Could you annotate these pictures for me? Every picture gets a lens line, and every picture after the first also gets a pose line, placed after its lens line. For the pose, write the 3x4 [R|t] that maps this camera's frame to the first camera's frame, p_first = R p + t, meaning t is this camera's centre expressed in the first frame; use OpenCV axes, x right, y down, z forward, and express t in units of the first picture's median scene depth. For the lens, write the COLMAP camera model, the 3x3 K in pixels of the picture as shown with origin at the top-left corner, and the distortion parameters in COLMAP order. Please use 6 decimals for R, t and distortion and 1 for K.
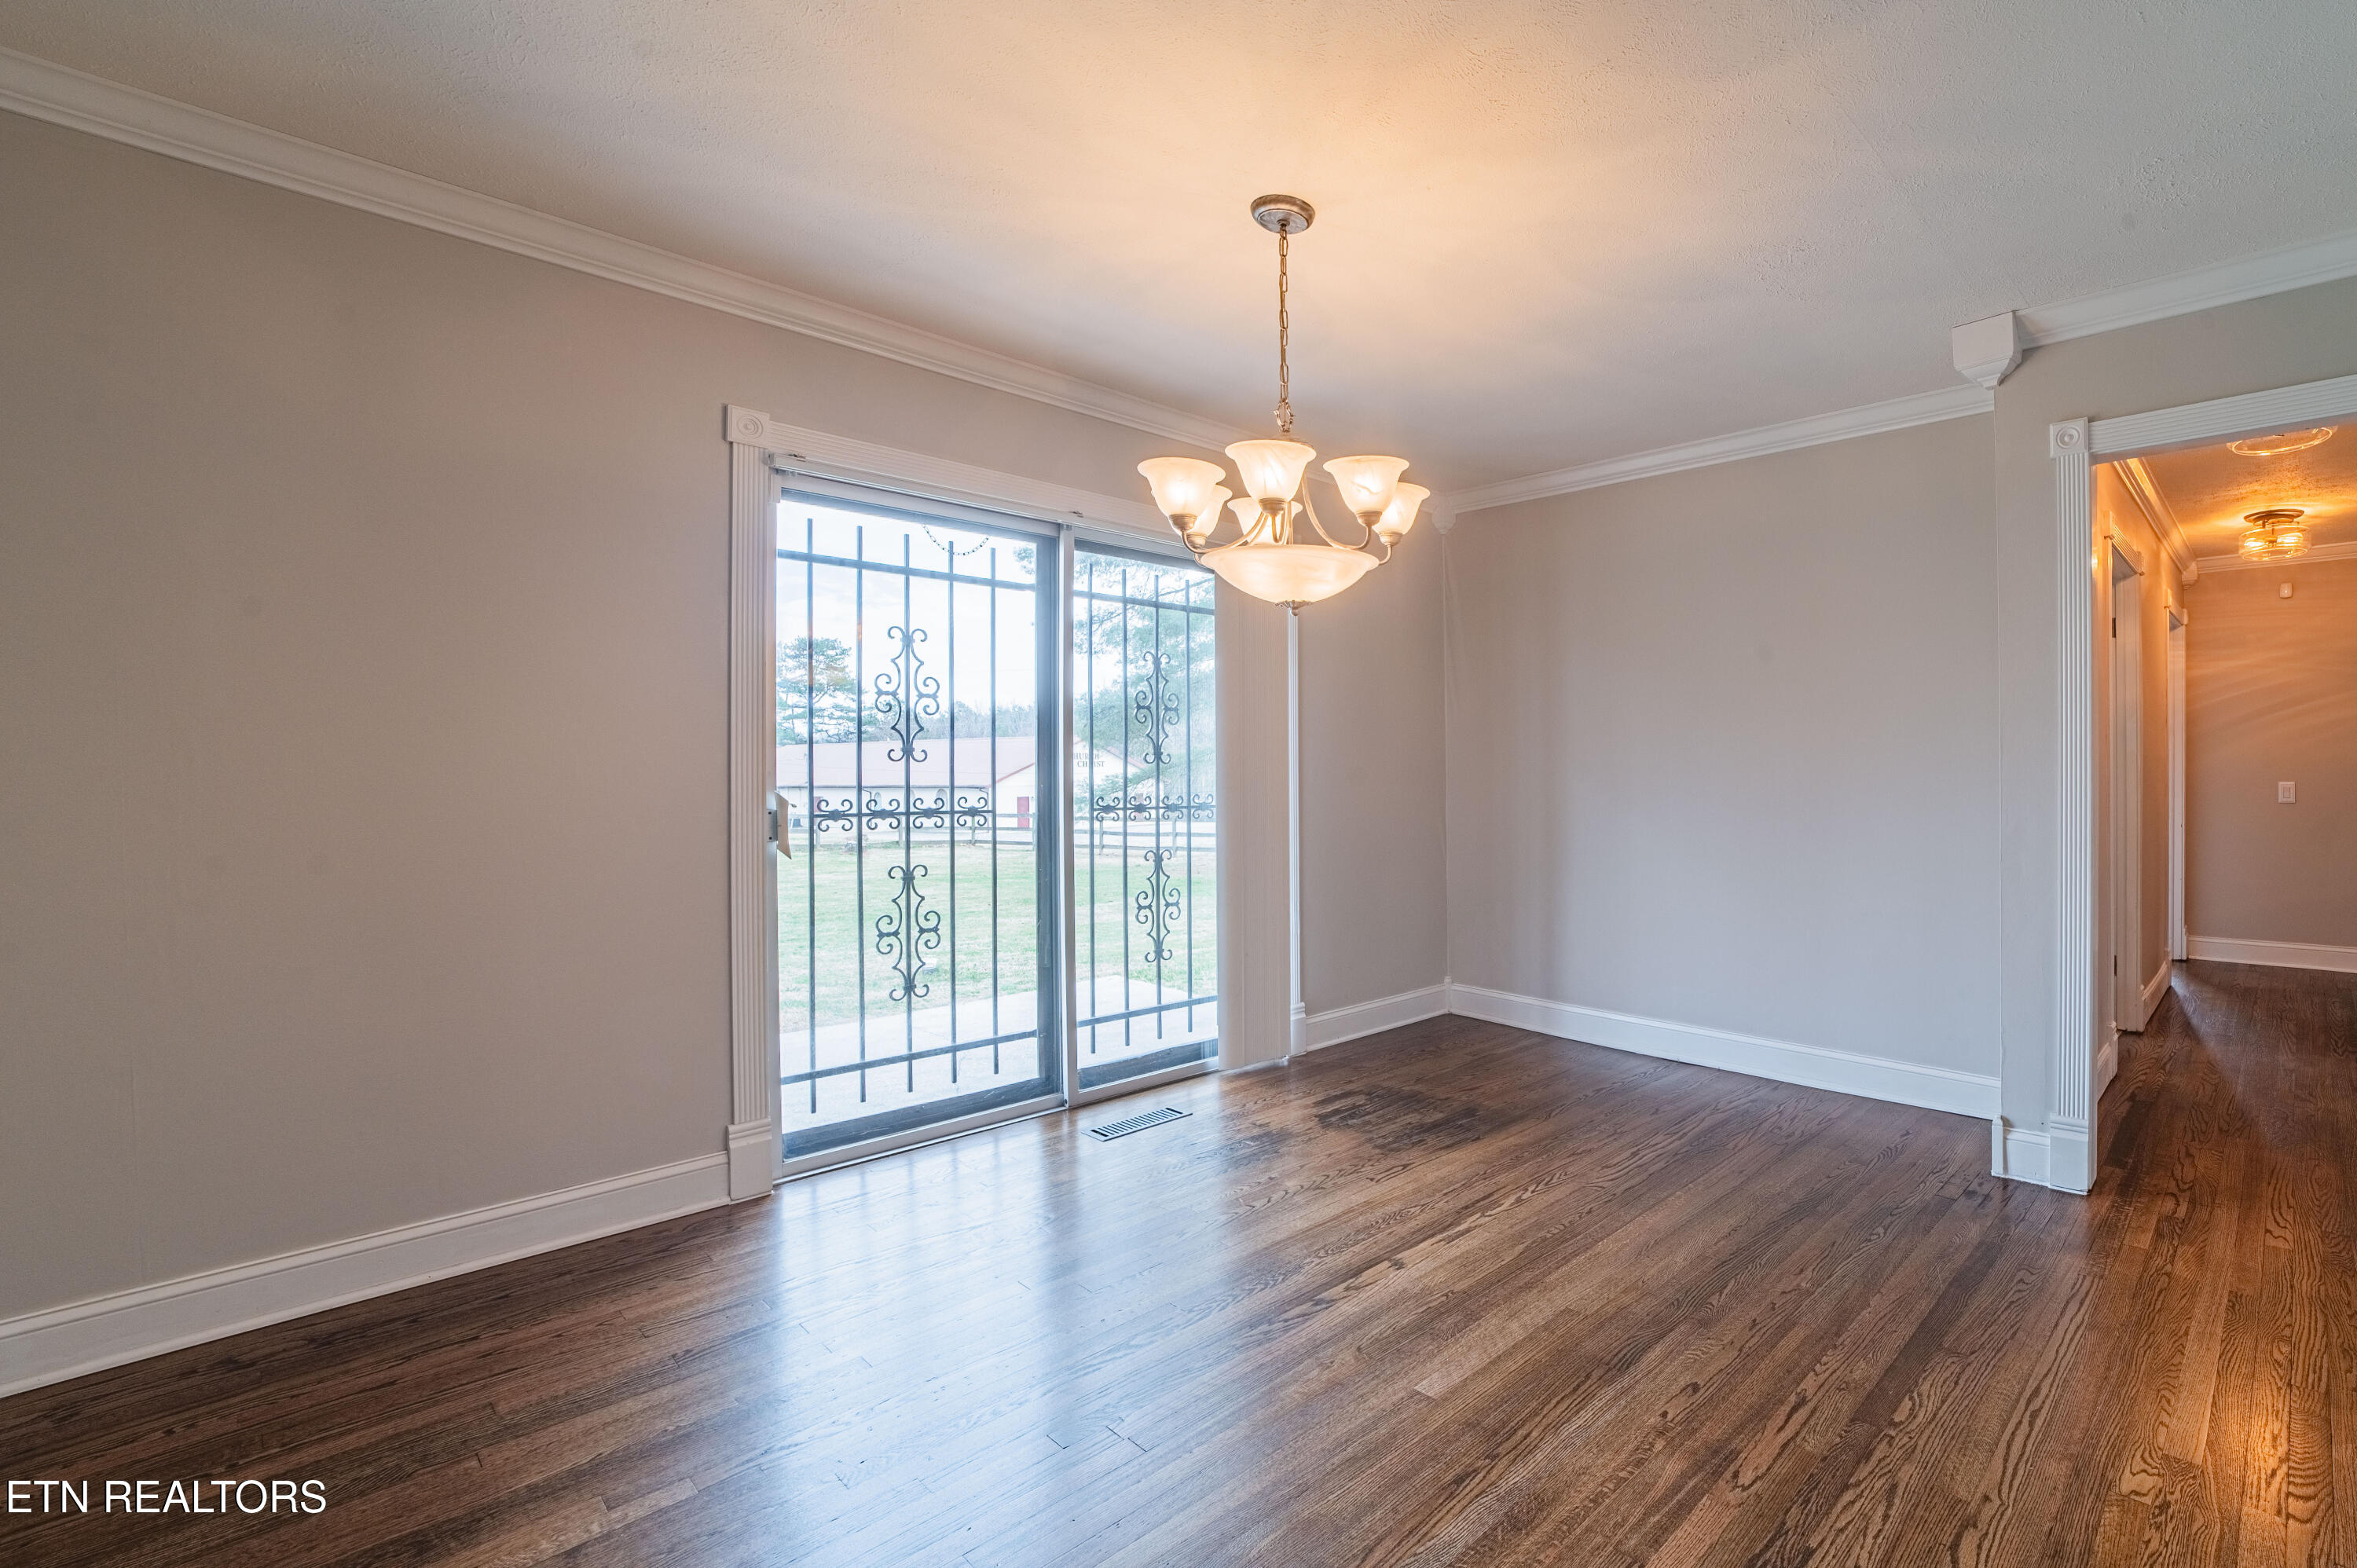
lens RADIAL K [[937.5, 0, 1178.5], [0, 937.5, 784.0], [0, 0, 1]] dist [-0.026165, 0.000312]
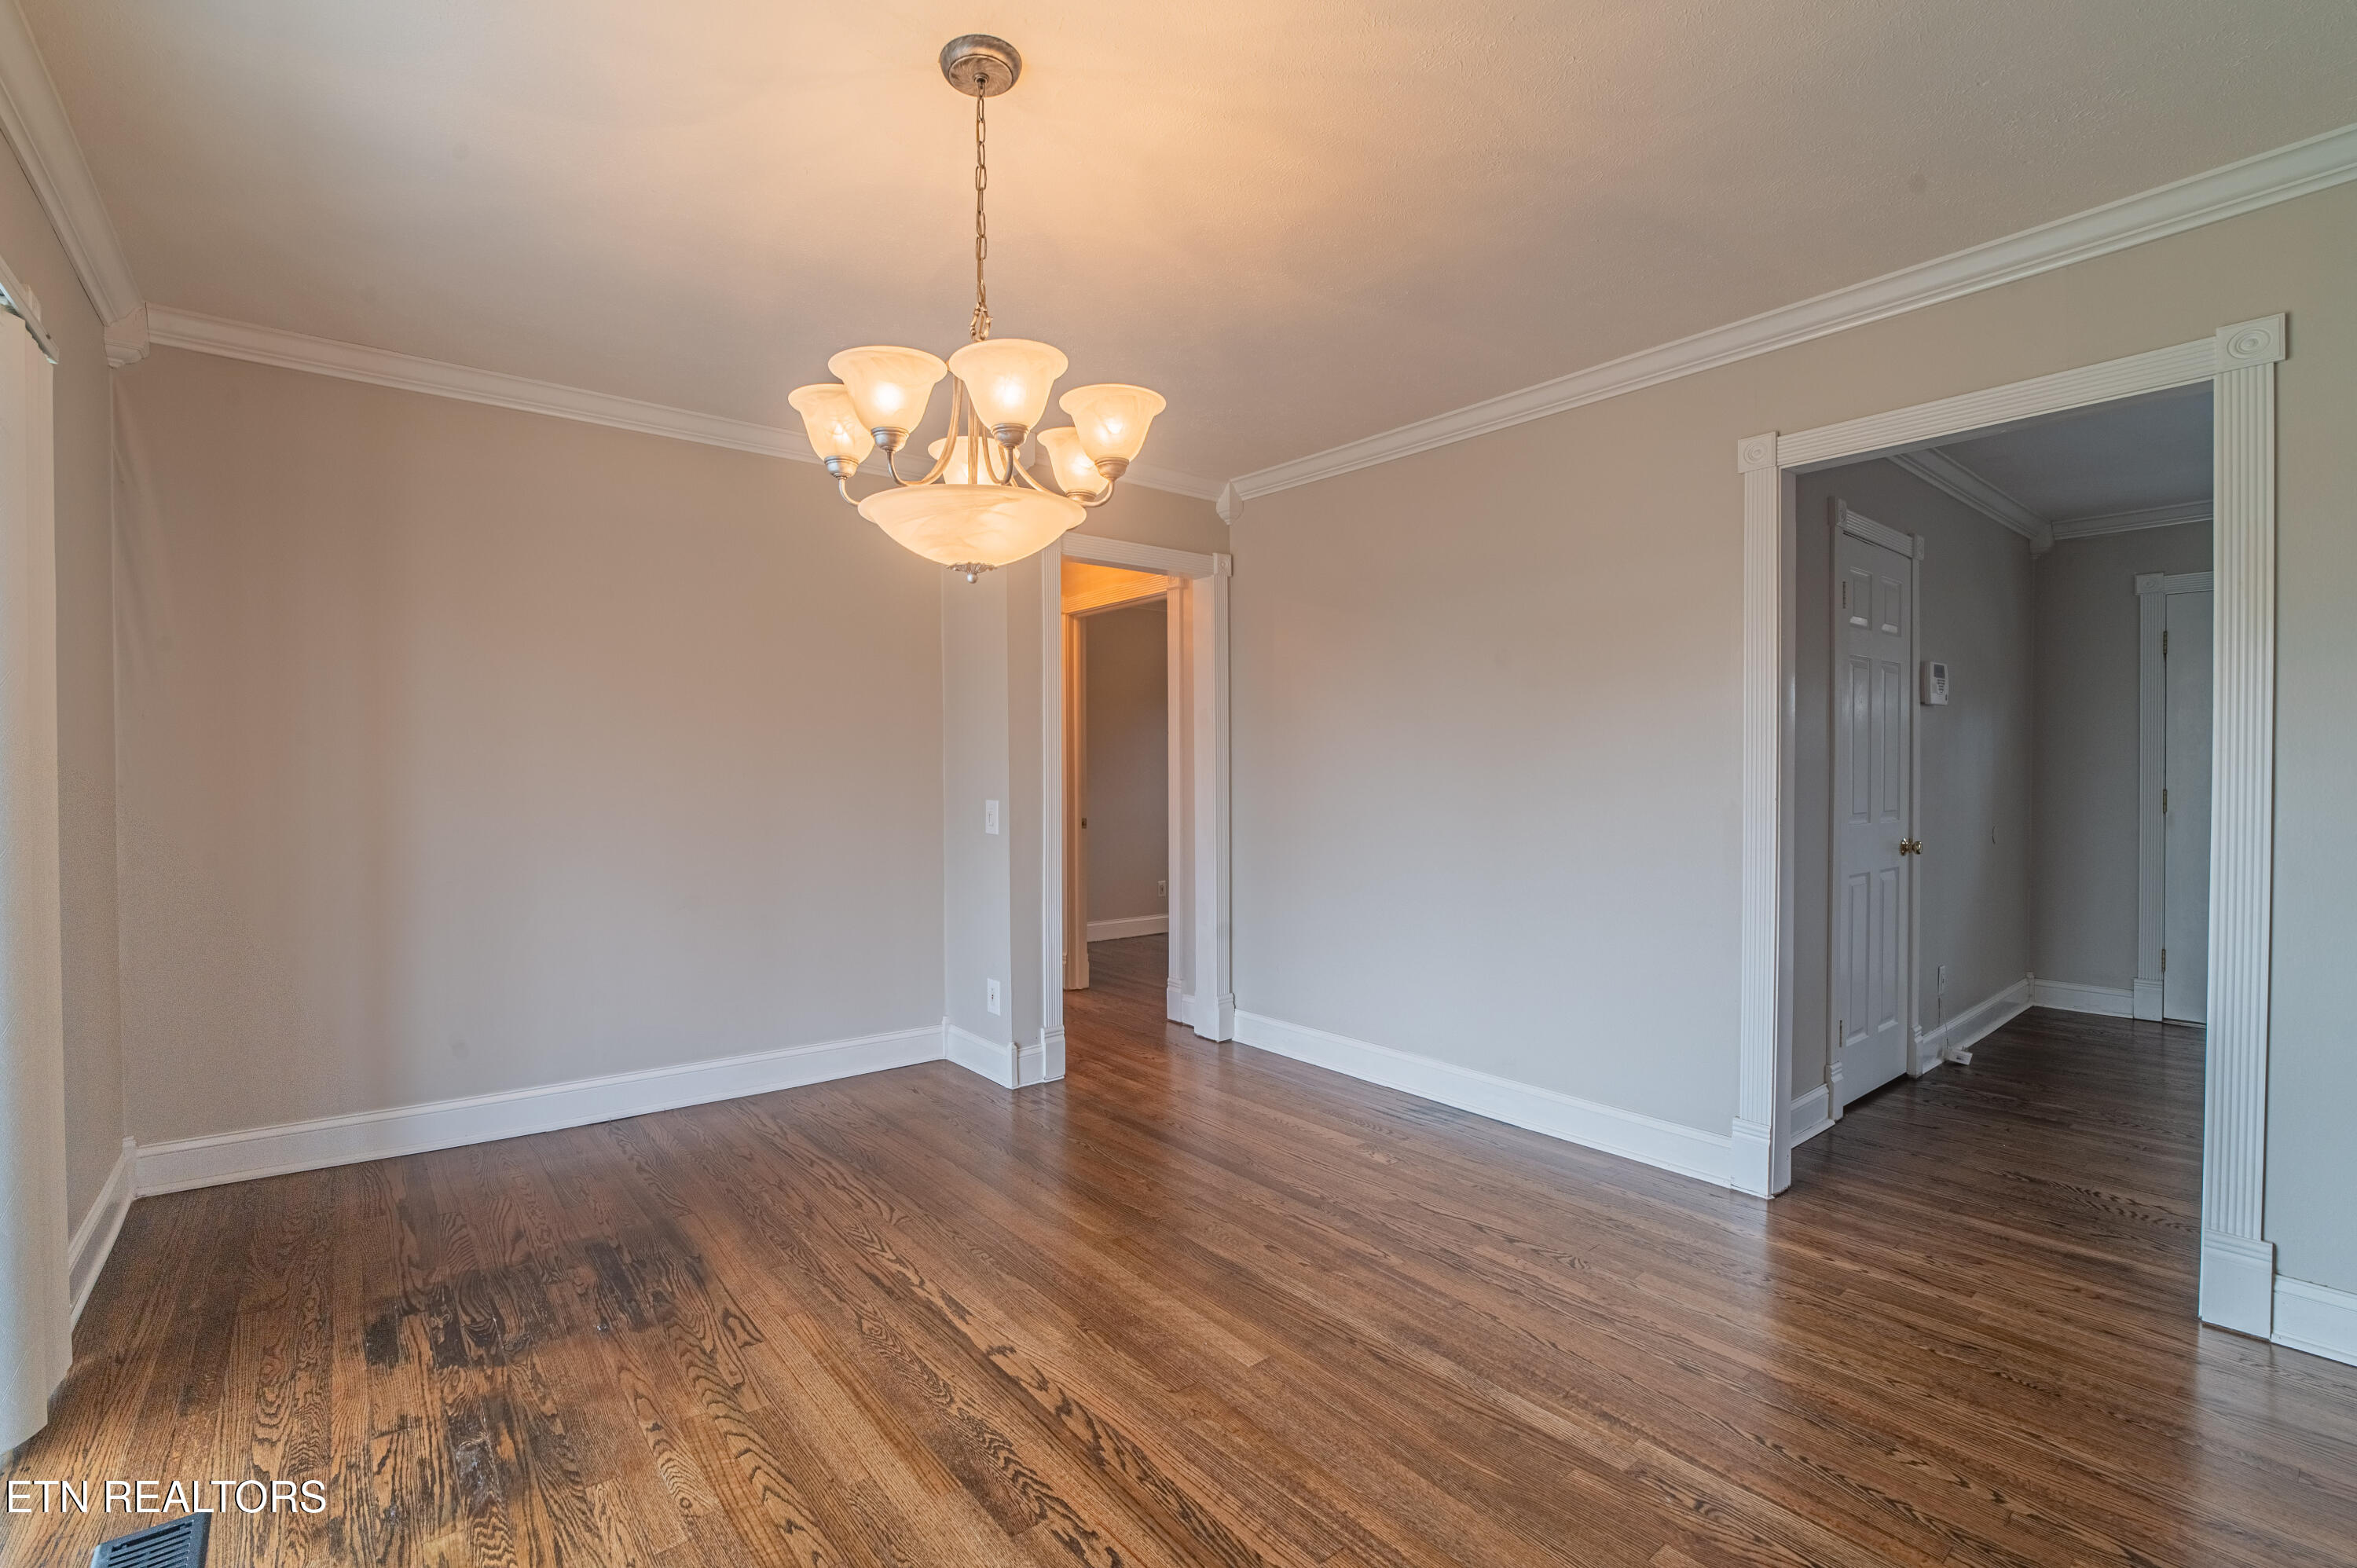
lens RADIAL K [[983.2, 0, 1323.3], [0, 983.2, 786.4], [0, 0, 1]] dist [-0.031169, 0.000317]
pose [[0.081843, -0.012682, 0.996565, -0.436547], [0.015031, 0.999821, 0.011489, -0.010243], [-0.996532, 0.014039, 0.082019, 0.427044]]
